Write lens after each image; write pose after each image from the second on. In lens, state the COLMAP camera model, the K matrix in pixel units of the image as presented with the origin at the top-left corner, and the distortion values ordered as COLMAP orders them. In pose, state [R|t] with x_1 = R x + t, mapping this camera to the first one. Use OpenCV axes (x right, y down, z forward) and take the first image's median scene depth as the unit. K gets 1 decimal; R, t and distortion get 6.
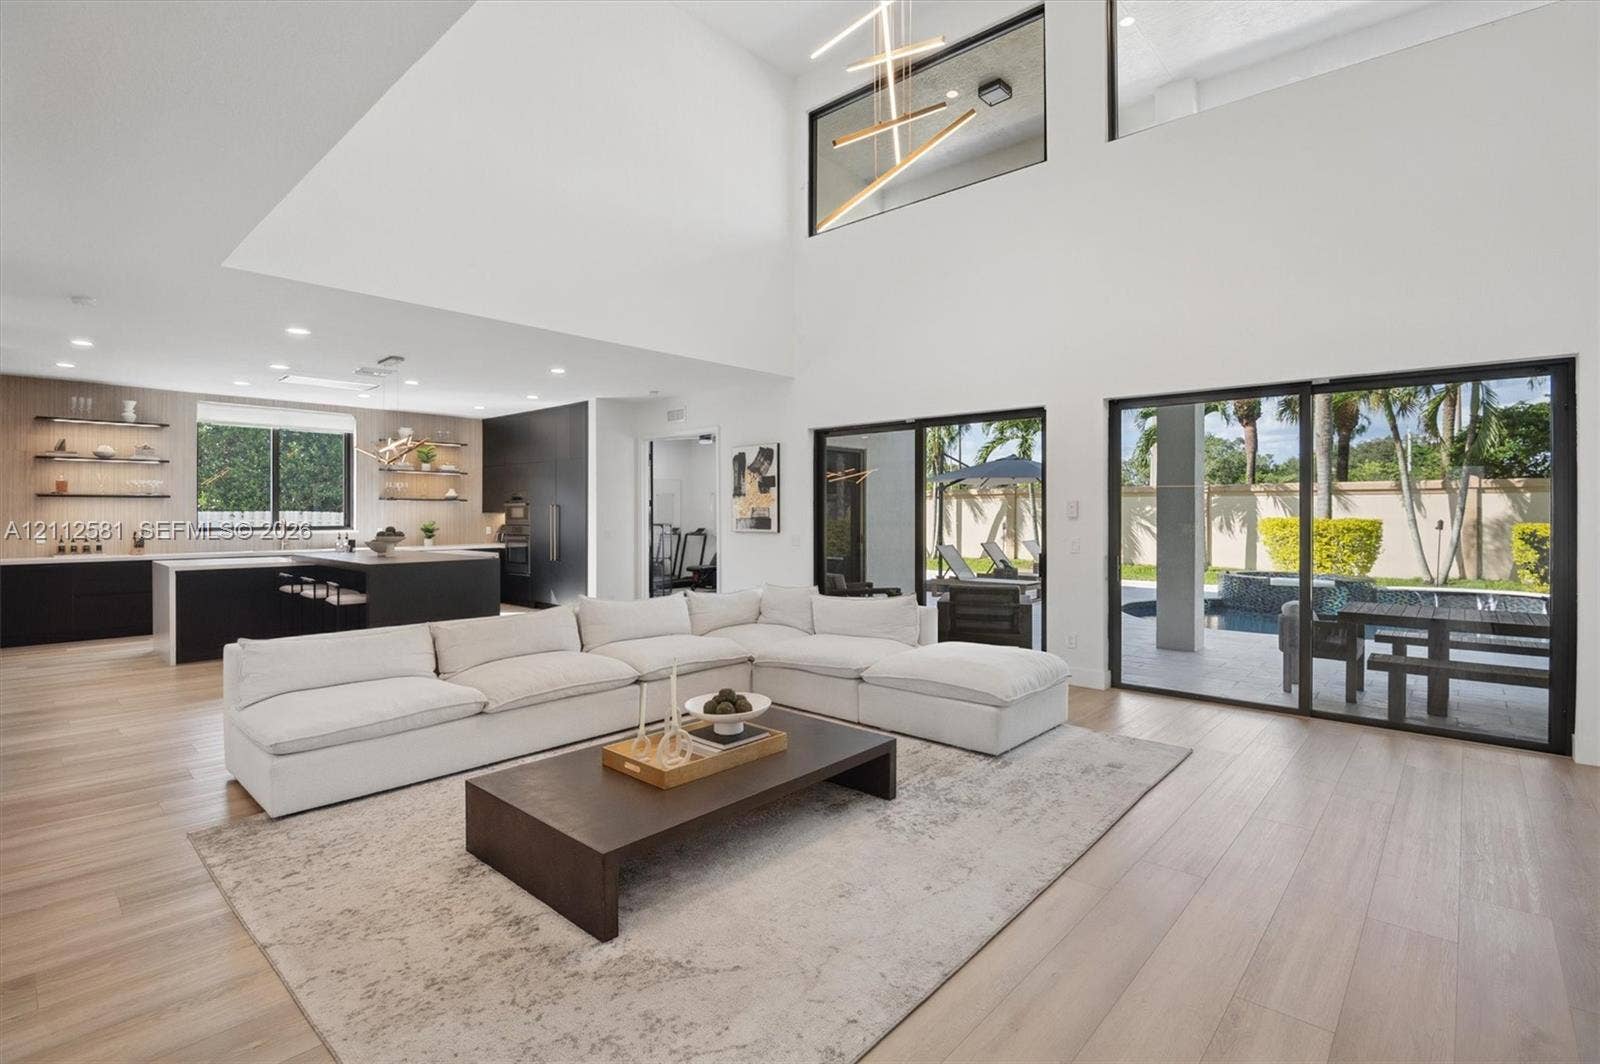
lens RADIAL K [[750.8, 0, 799.3], [0, 750.8, 512.0], [0, 0, 1]] dist [-0.014913, -0.000996]
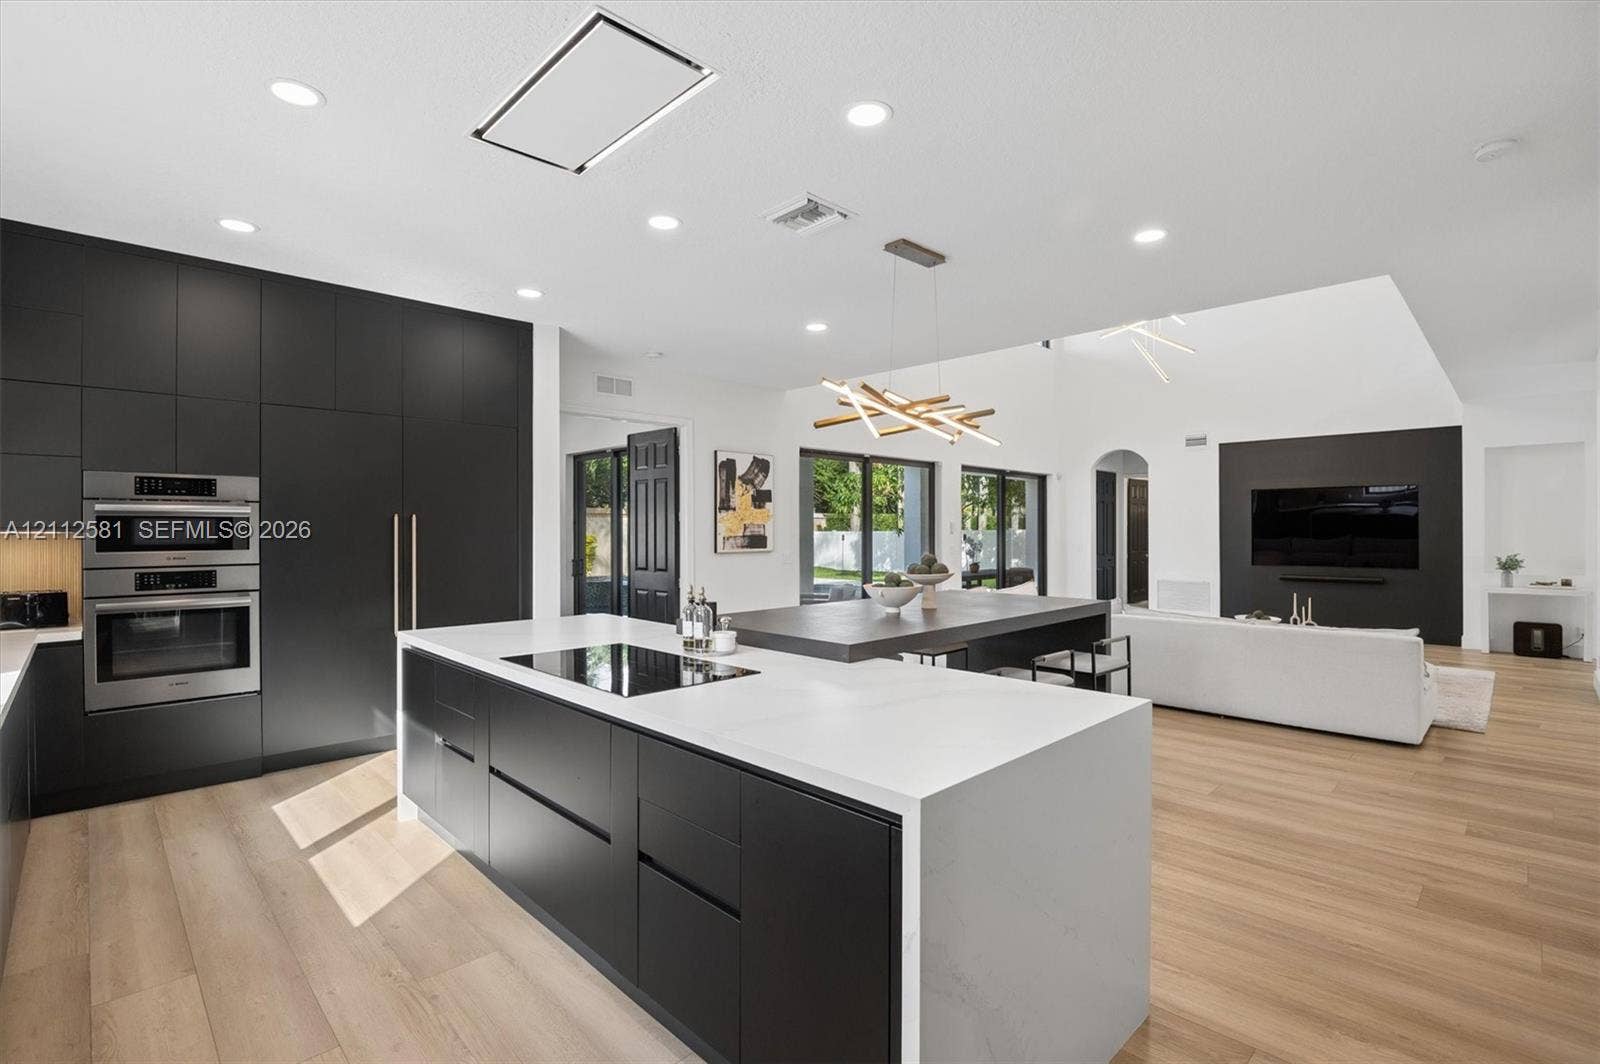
lens RADIAL K [[734.6, 0, 790.7], [0, 734.6, 533.8], [0, 0, 1]] dist [-0.022095, -0.000780]
pose [[0.064079, -0.005236, 0.997931, -0.919305], [0.000477, 0.999986, 0.005217, 0.001134], [-0.997945, 0.000142, 0.064080, 0.894588]]
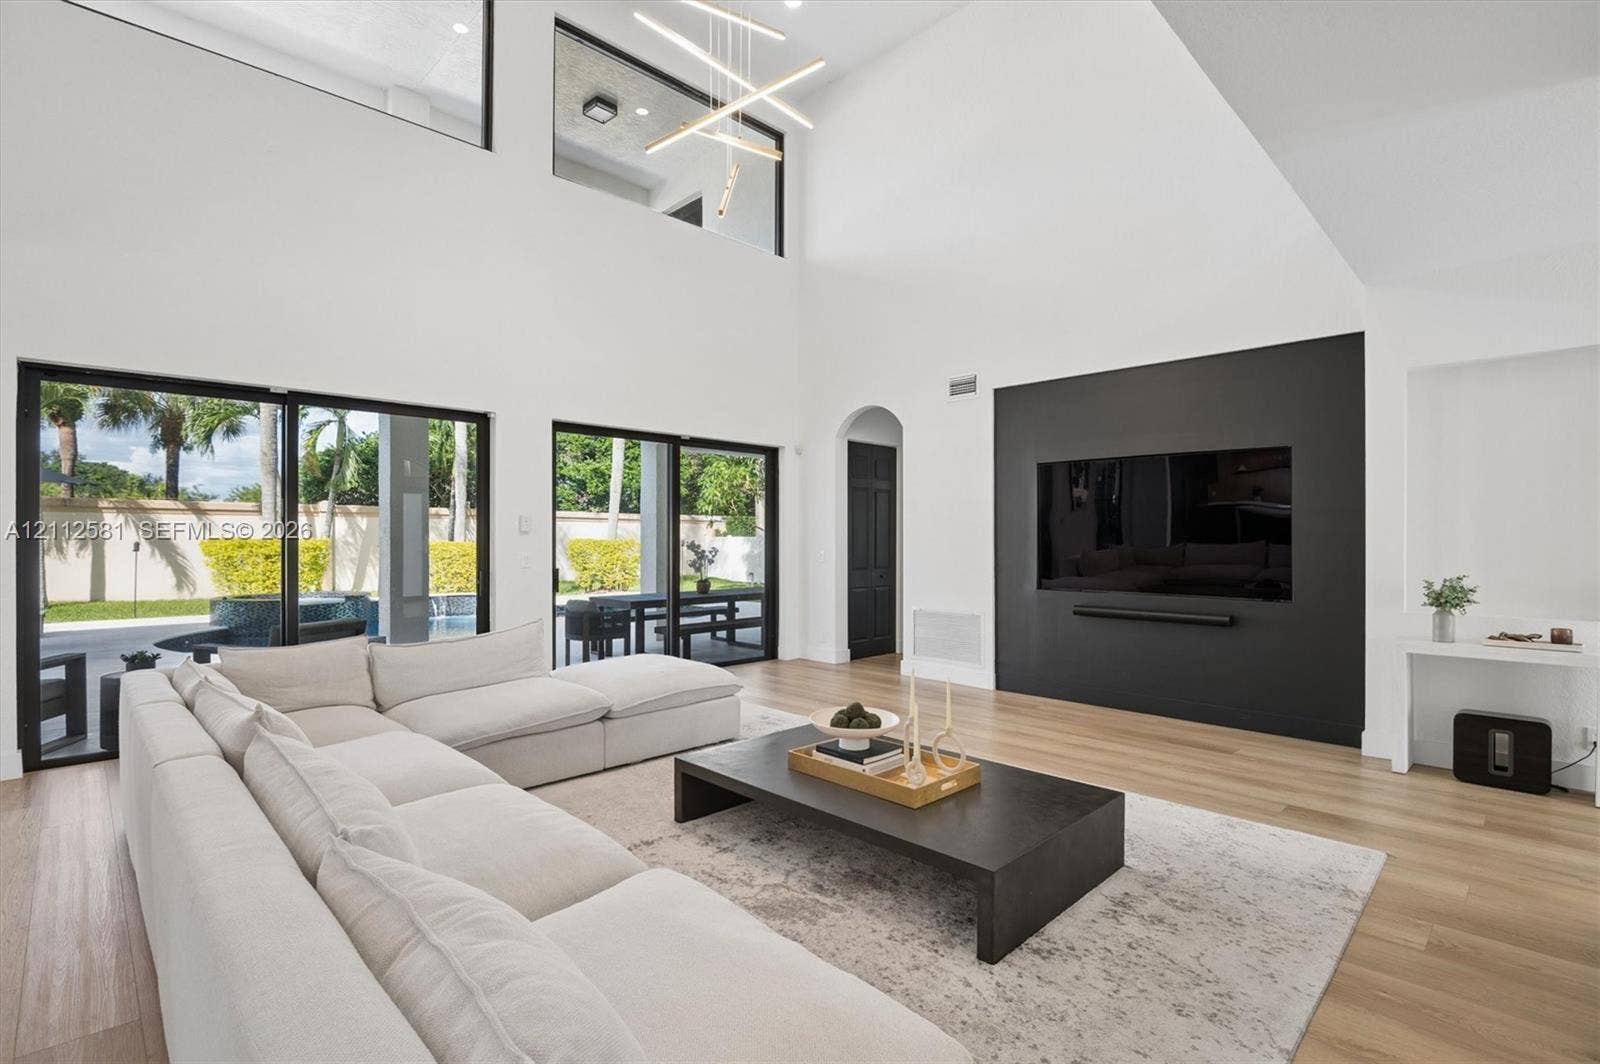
lens RADIAL K [[742.9, 0, 804.1], [0, 742.9, 539.7], [0, 0, 1]] dist [-0.002977, -0.008750]
pose [[0.055973, -0.003935, 0.998425, -0.425274], [-0.002384, 0.999989, 0.004075, 0.008544], [-0.998429, -0.002609, 0.055963, 0.408242]]
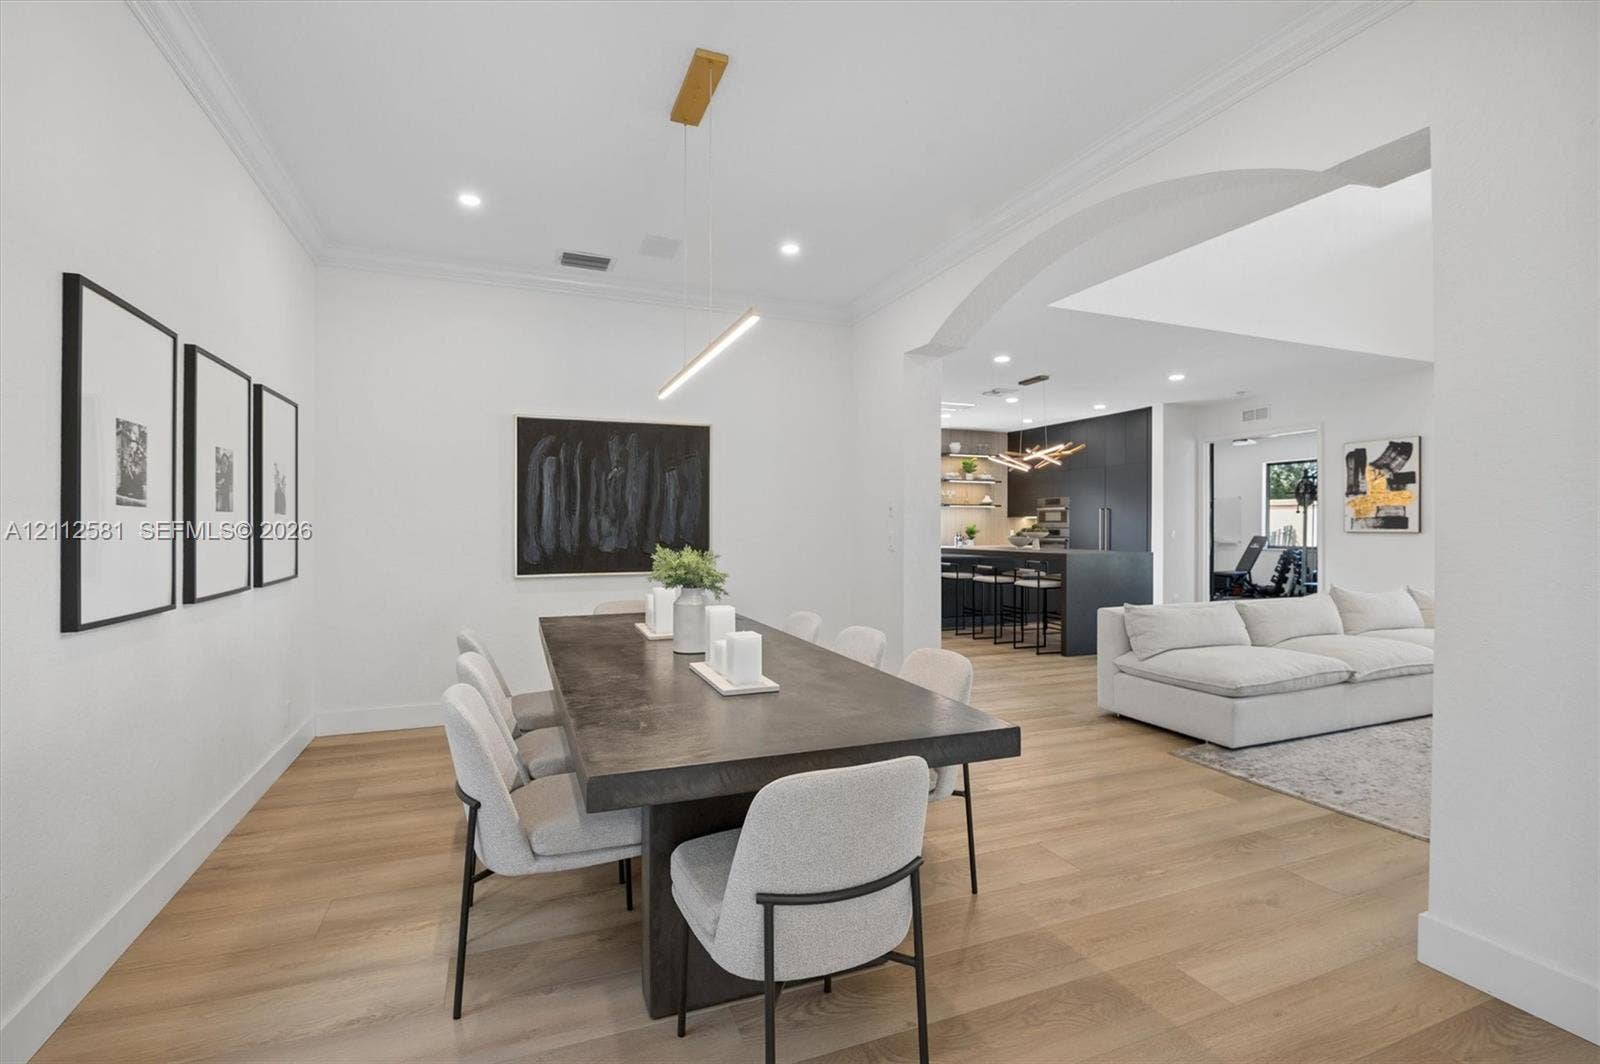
lens RADIAL K [[734.6, 0, 790.7], [0, 734.6, 533.8], [0, 0, 1]] dist [-0.022095, -0.000780]
pose [[0.895897, 0.004351, -0.444240, -0.320853], [0.000325, 0.999945, 0.010450, 0.019232], [0.444261, -0.009507, 0.895847, -0.146384]]
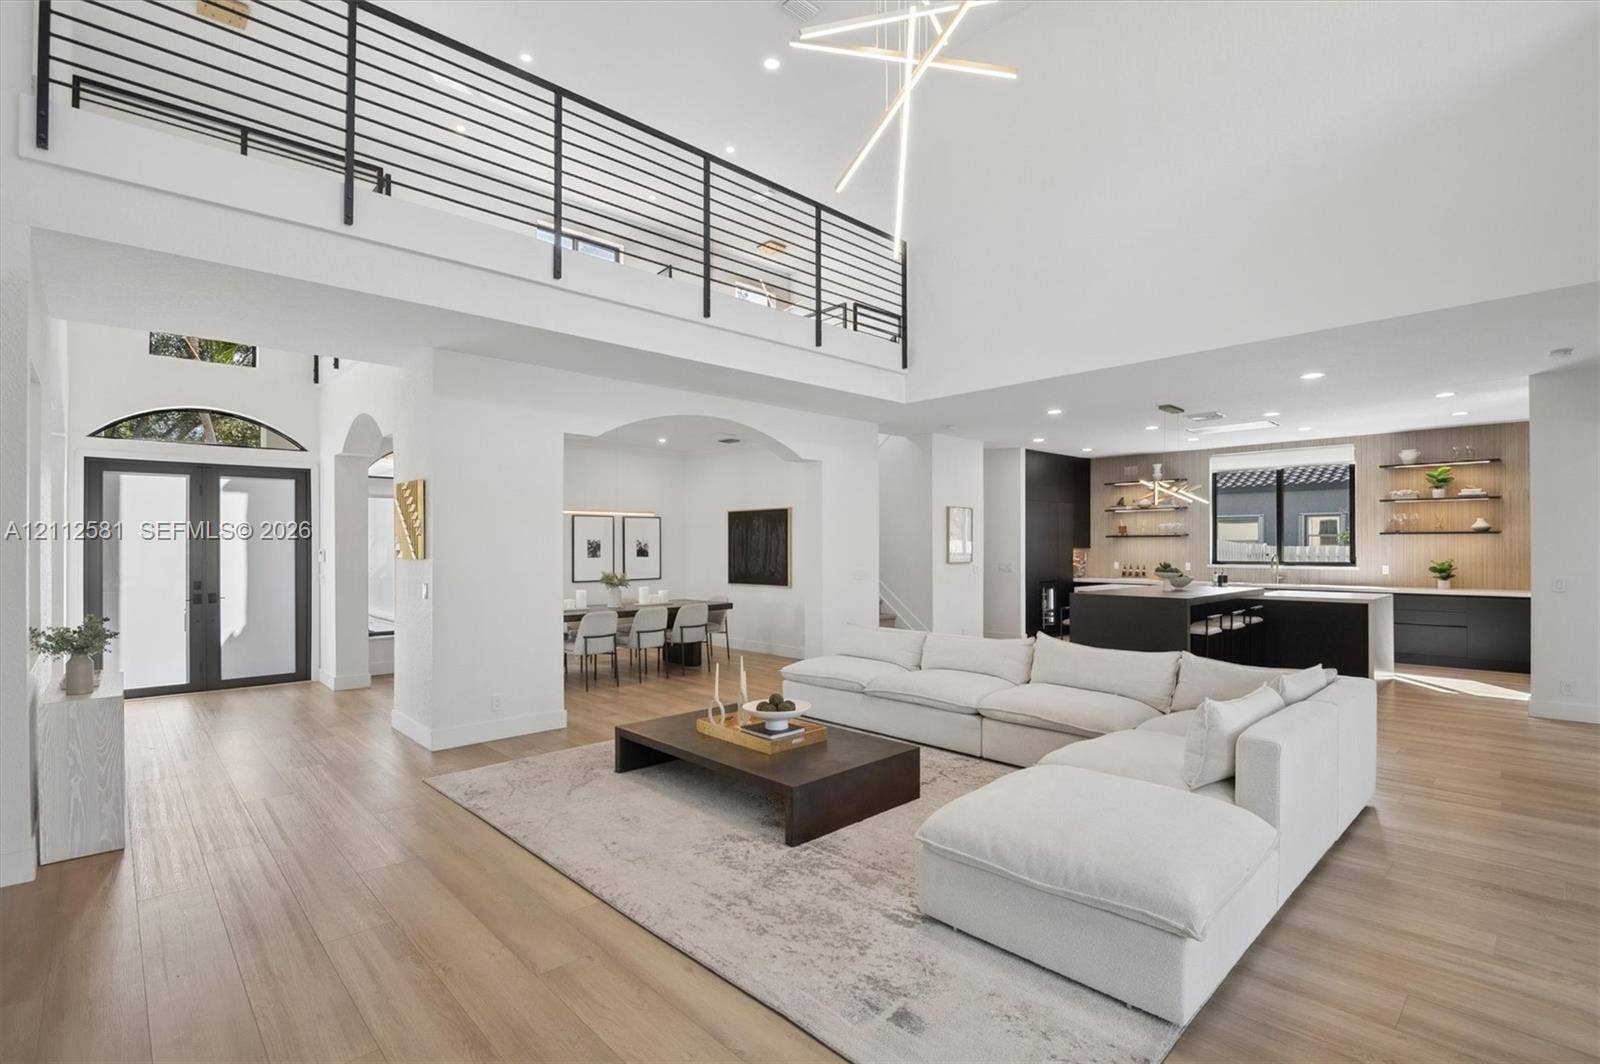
lens RADIAL K [[734.6, 0, 790.7], [0, 734.6, 533.8], [0, 0, 1]] dist [-0.022095, -0.000780]
pose [[-0.082468, -0.015929, -0.996466, 0.459307], [0.003246, 0.999863, -0.016252, -0.005813], [0.996588, -0.004575, -0.082405, 0.454221]]
